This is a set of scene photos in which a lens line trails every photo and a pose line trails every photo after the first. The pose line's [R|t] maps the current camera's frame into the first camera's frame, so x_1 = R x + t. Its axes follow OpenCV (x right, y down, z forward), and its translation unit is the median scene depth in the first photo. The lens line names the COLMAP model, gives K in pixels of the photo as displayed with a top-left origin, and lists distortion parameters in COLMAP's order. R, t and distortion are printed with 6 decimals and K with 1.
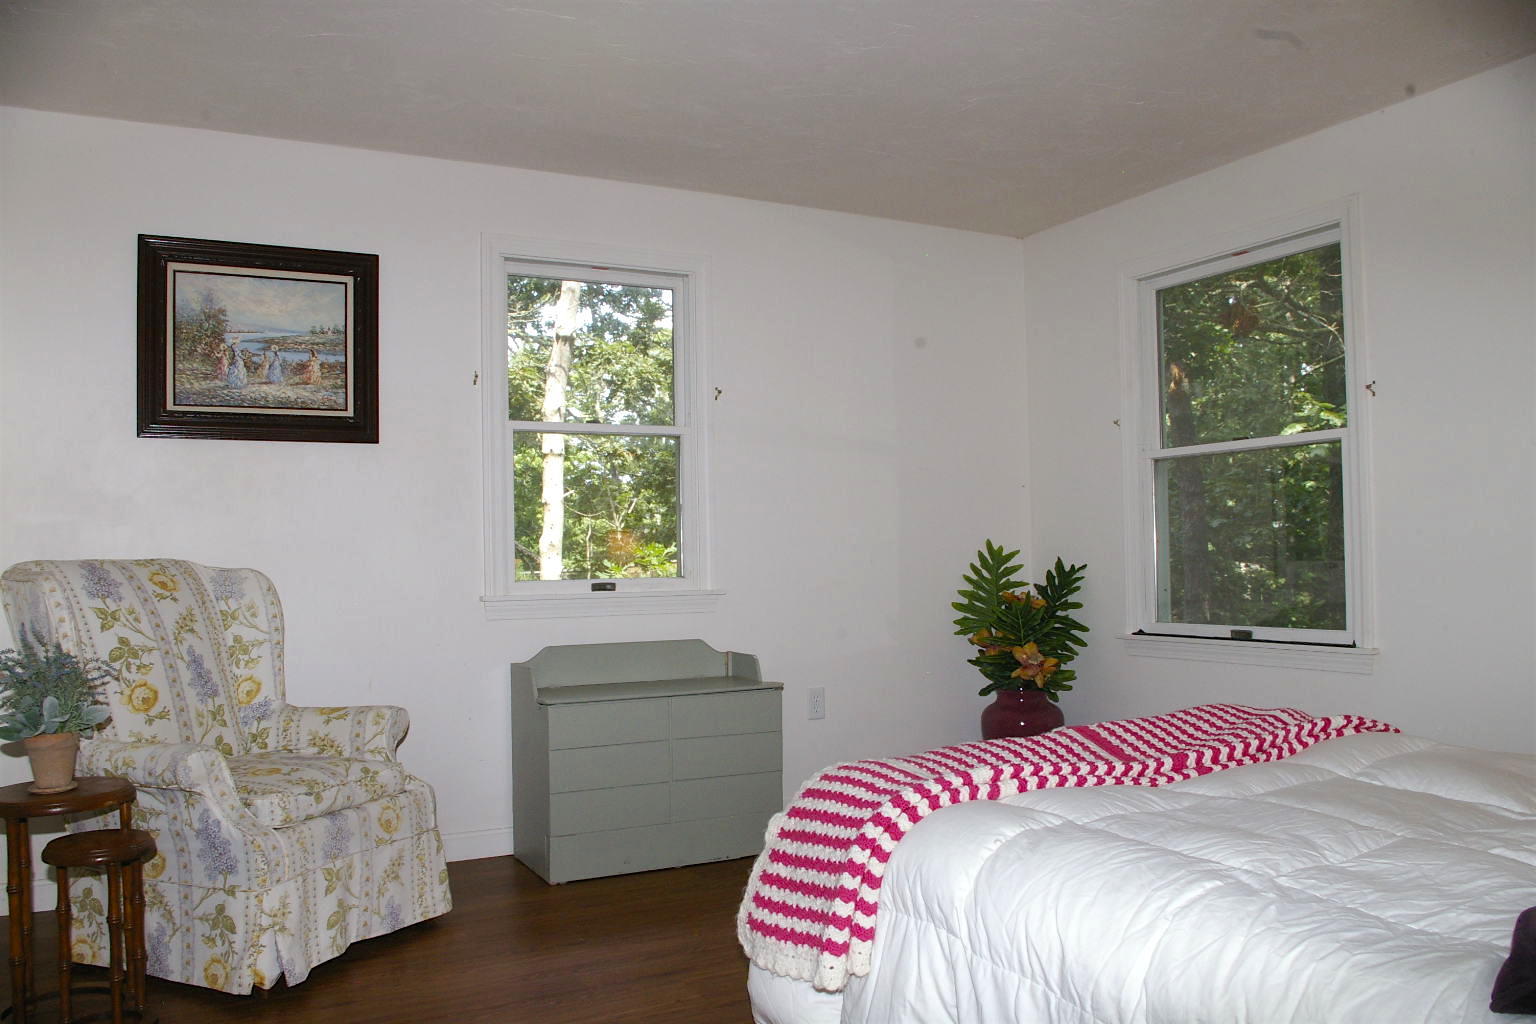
lens RADIAL K [[1197.3, 0, 771.9], [0, 1197.3, 533.7], [0, 0, 1]] dist [-0.060100, 0.003043]
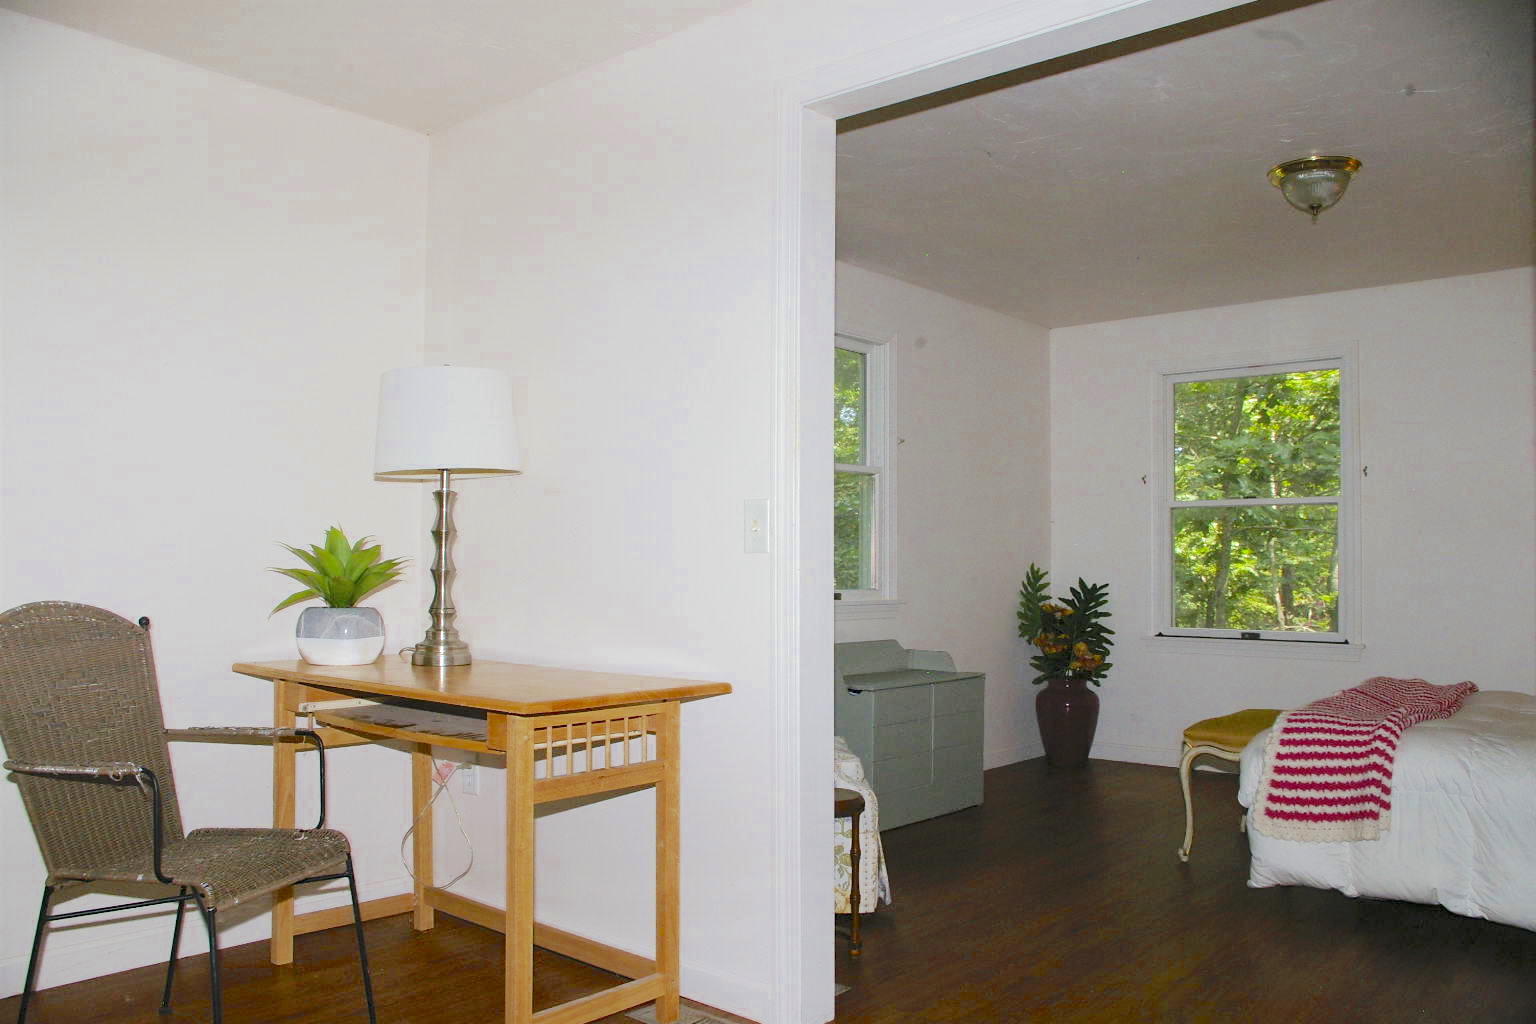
lens RADIAL K [[1197.3, 0, 771.9], [0, 1197.3, 533.7], [0, 0, 1]] dist [-0.060100, 0.003043]
pose [[0.929334, 0.032351, 0.367821, -0.578113], [-0.028740, 0.999470, -0.015293, 0.001209], [-0.368120, 0.003642, 0.929771, -0.095641]]
